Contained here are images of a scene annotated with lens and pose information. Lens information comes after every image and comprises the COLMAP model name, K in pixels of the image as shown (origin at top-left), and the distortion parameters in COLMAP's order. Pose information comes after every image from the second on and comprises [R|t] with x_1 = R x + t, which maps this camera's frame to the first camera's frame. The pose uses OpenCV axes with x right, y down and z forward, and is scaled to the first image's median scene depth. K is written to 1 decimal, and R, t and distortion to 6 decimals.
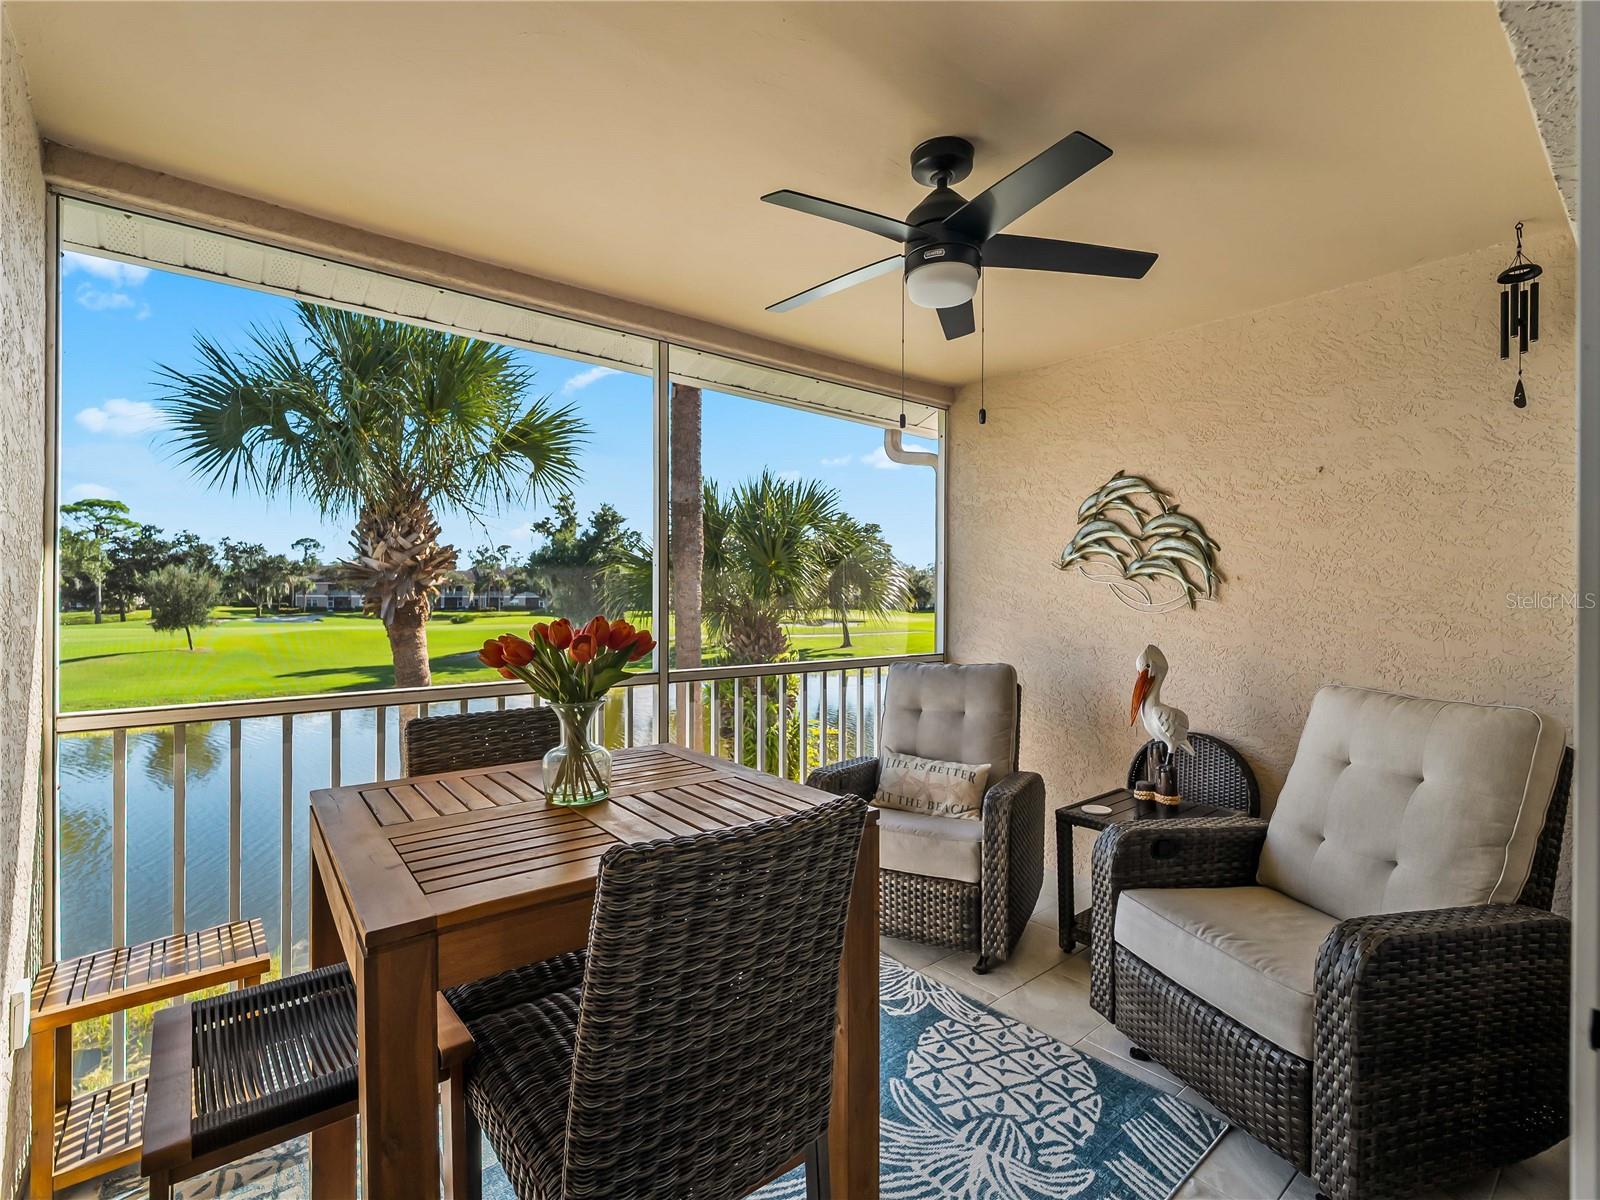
lens RADIAL K [[736.1, 0, 804.6], [0, 736.1, 601.6], [0, 0, 1]] dist [0.000972, -0.002135]
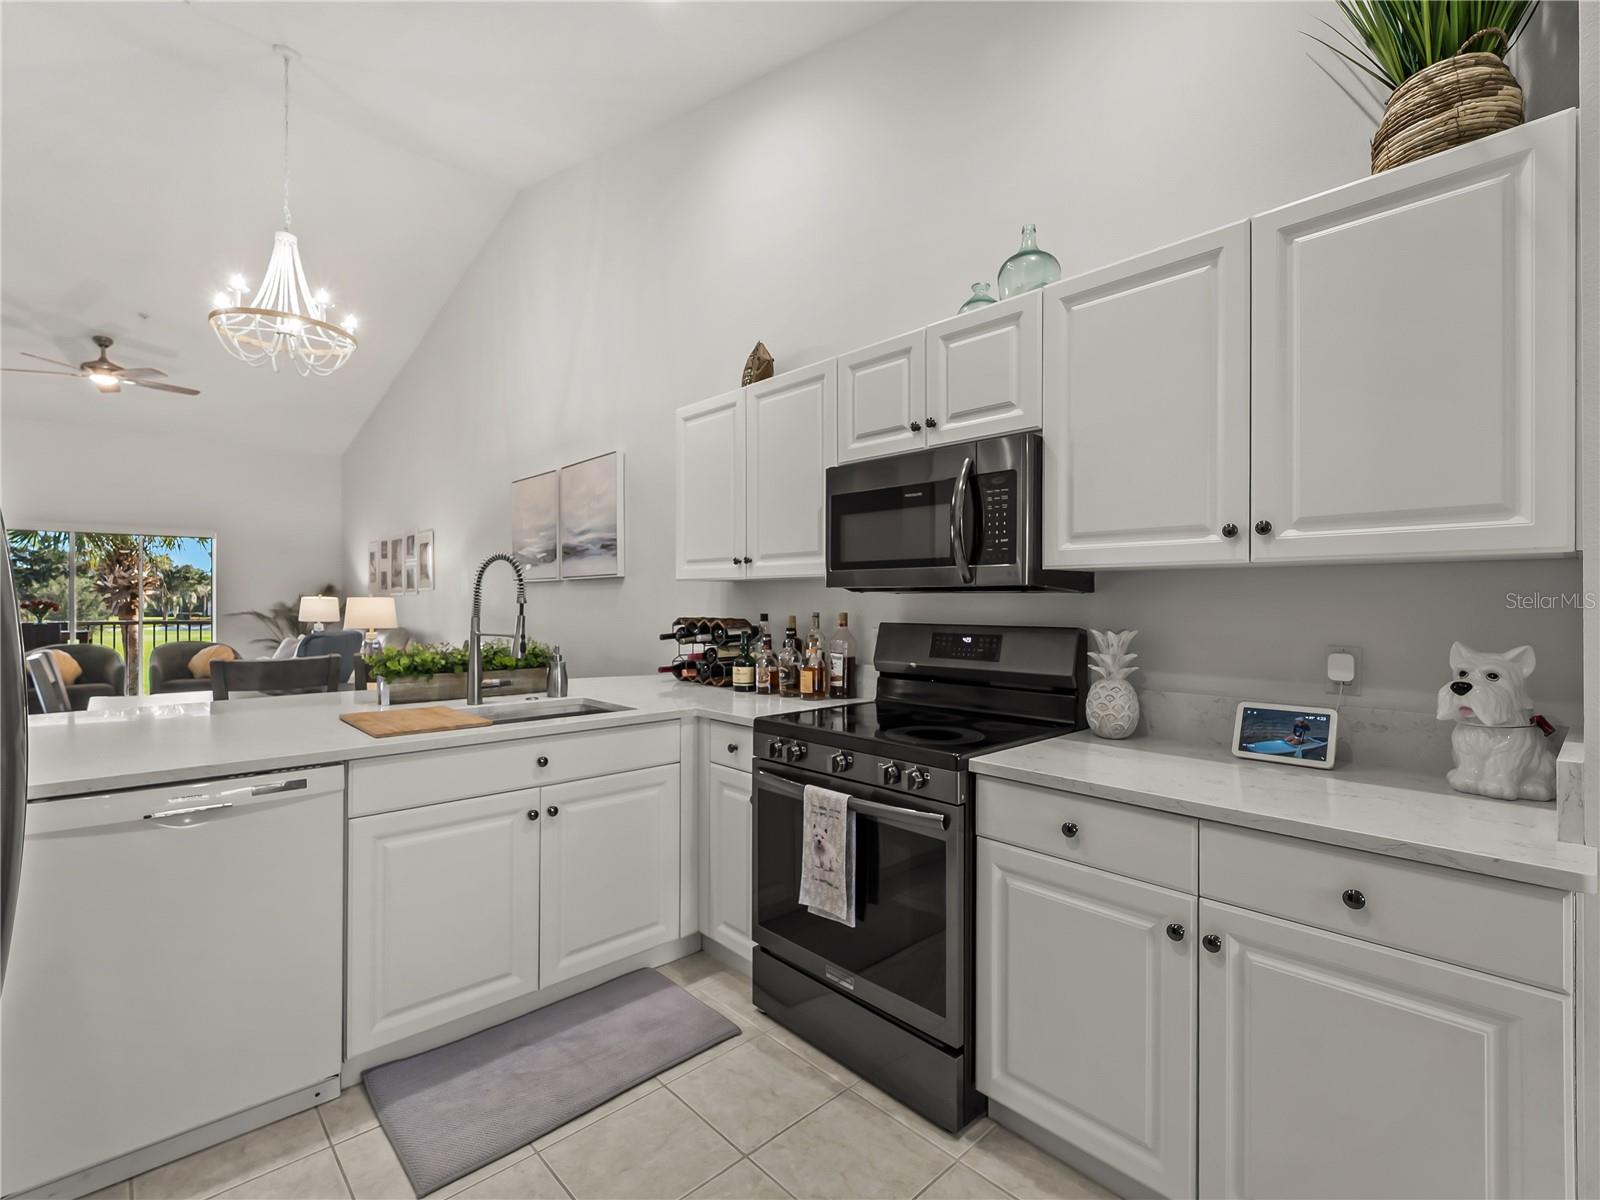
lens RADIAL K [[736.1, 0, 804.6], [0, 736.1, 601.6], [0, 0, 1]] dist [0.000972, -0.002135]
pose [[0.997768, -0.002548, 0.066723, 0.677483], [0.003306, 0.999931, -0.011257, 0.014413], [-0.066690, 0.011452, 0.997708, -0.660157]]
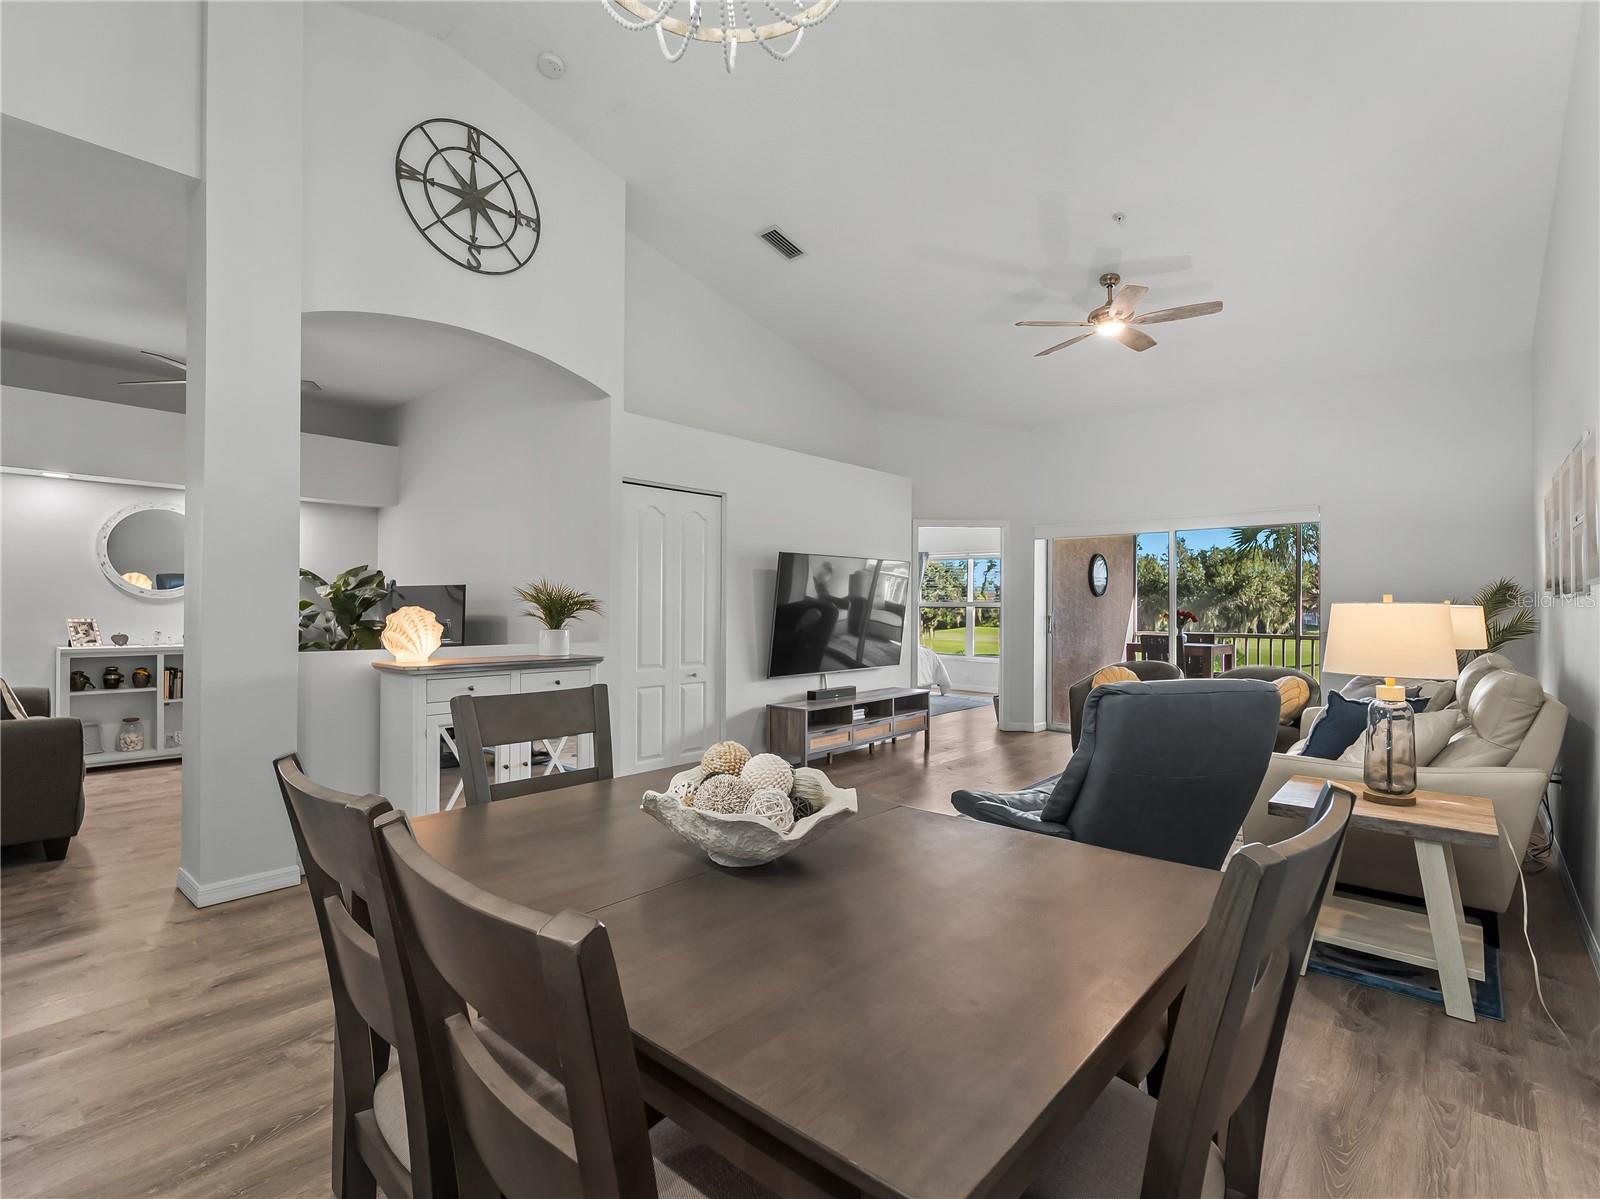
lens RADIAL K [[756.1, 0, 809.8], [0, 756.1, 605.1], [0, 0, 1]] dist [-0.000632, -0.000558]
pose [[0.164859, -0.005867, -0.986300, 0.602001], [-0.016834, 0.999820, -0.008761, 0.010132], [0.986173, 0.018048, 0.164731, -0.330113]]
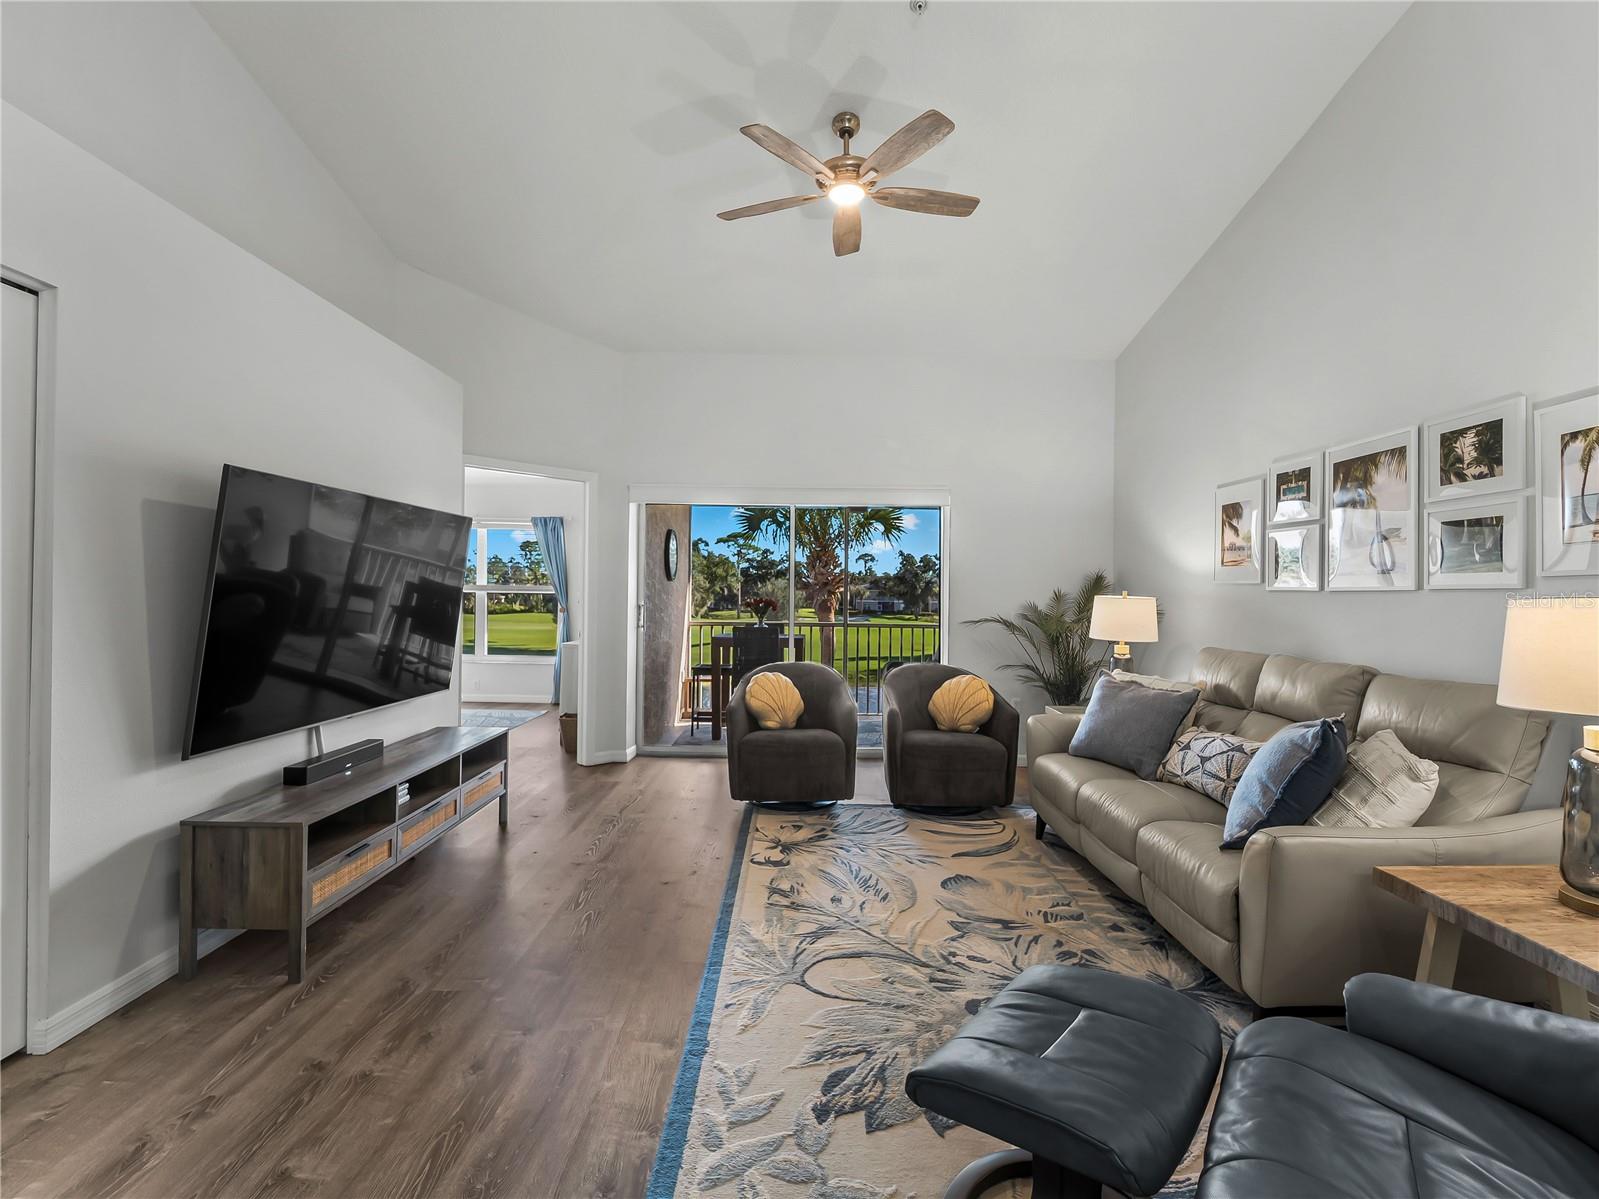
lens RADIAL K [[741.6, 0, 808.4], [0, 741.6, 594.2], [0, 0, 1]] dist [-0.001222, -0.000496]
pose [[0.780390, 0.002876, -0.625286, 0.375654], [-0.015563, 0.999769, -0.014825, 0.008722], [0.625099, 0.021301, 0.780254, -0.328218]]
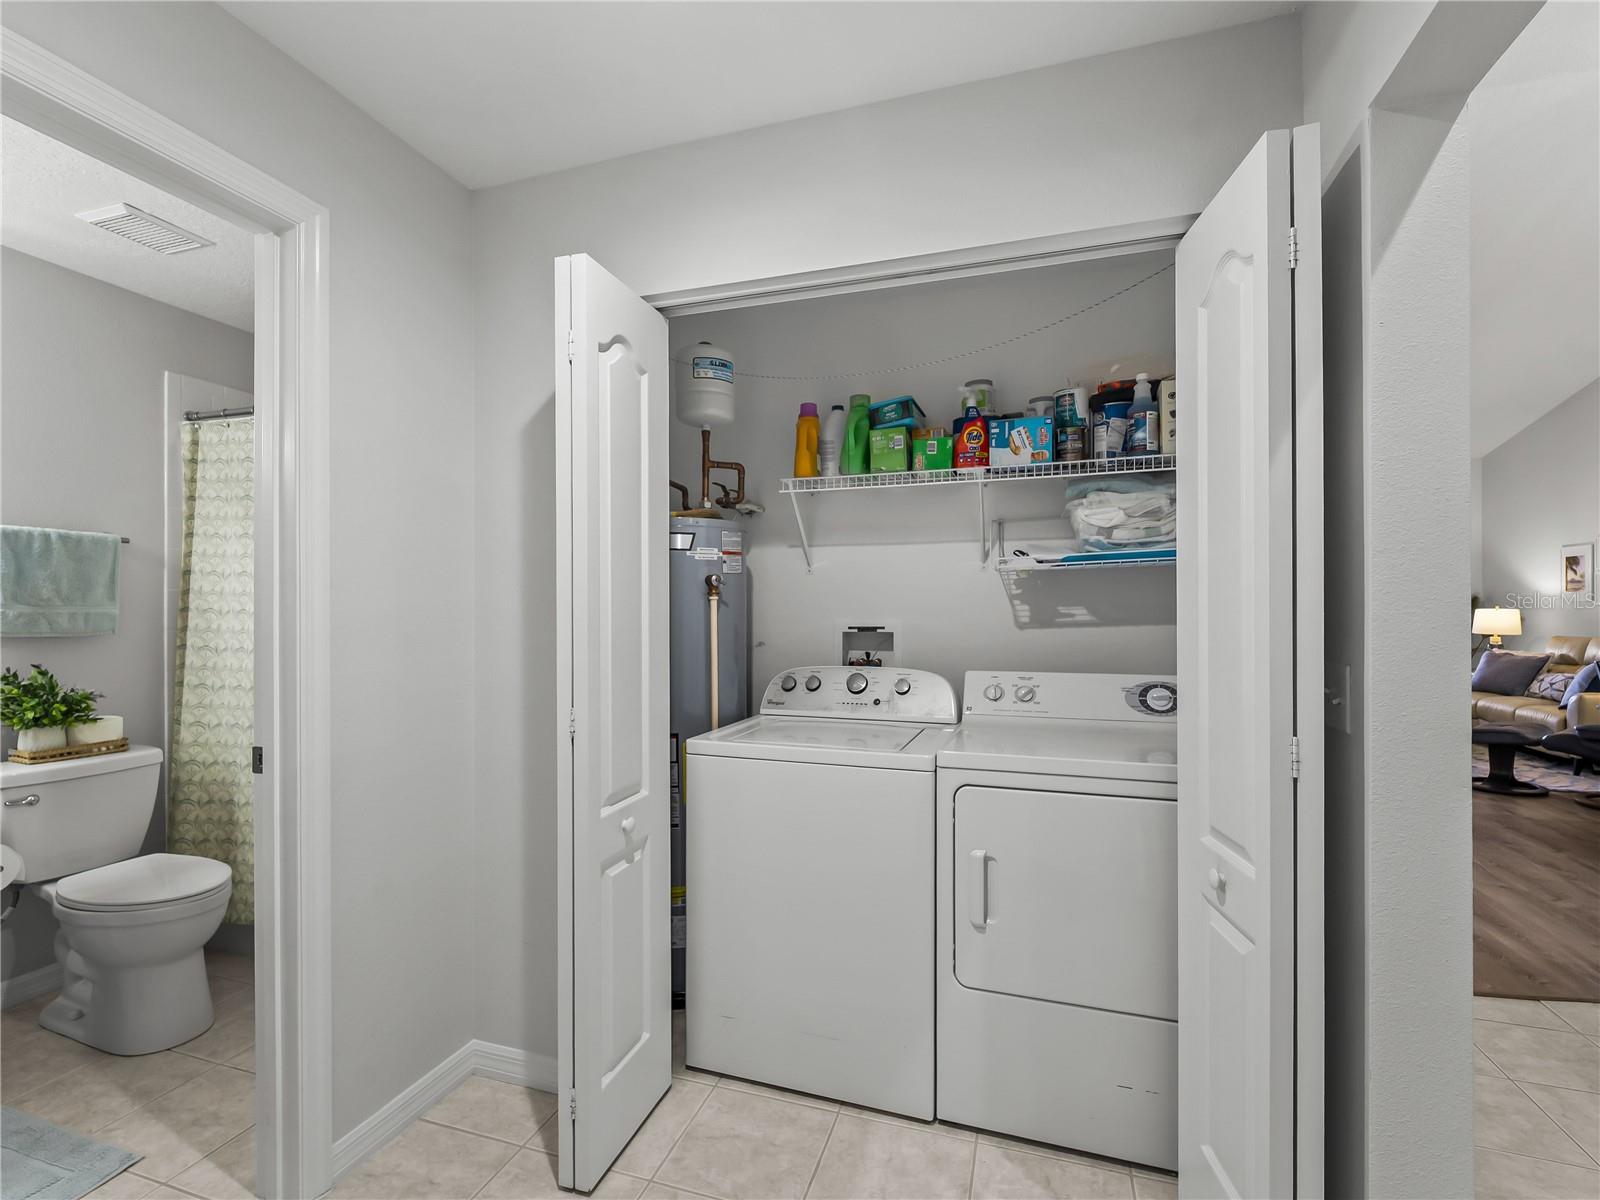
lens RADIAL K [[724.8, 0, 801.3], [0, 724.8, 611.2], [0, 0, 1]] dist [0.000041, -0.001350]
pose [[0.536043, -0.007686, -0.844156, 0.478391], [-0.003181, 0.999933, -0.011125, 0.012858], [0.844185, 0.008649, 0.535982, -0.804890]]
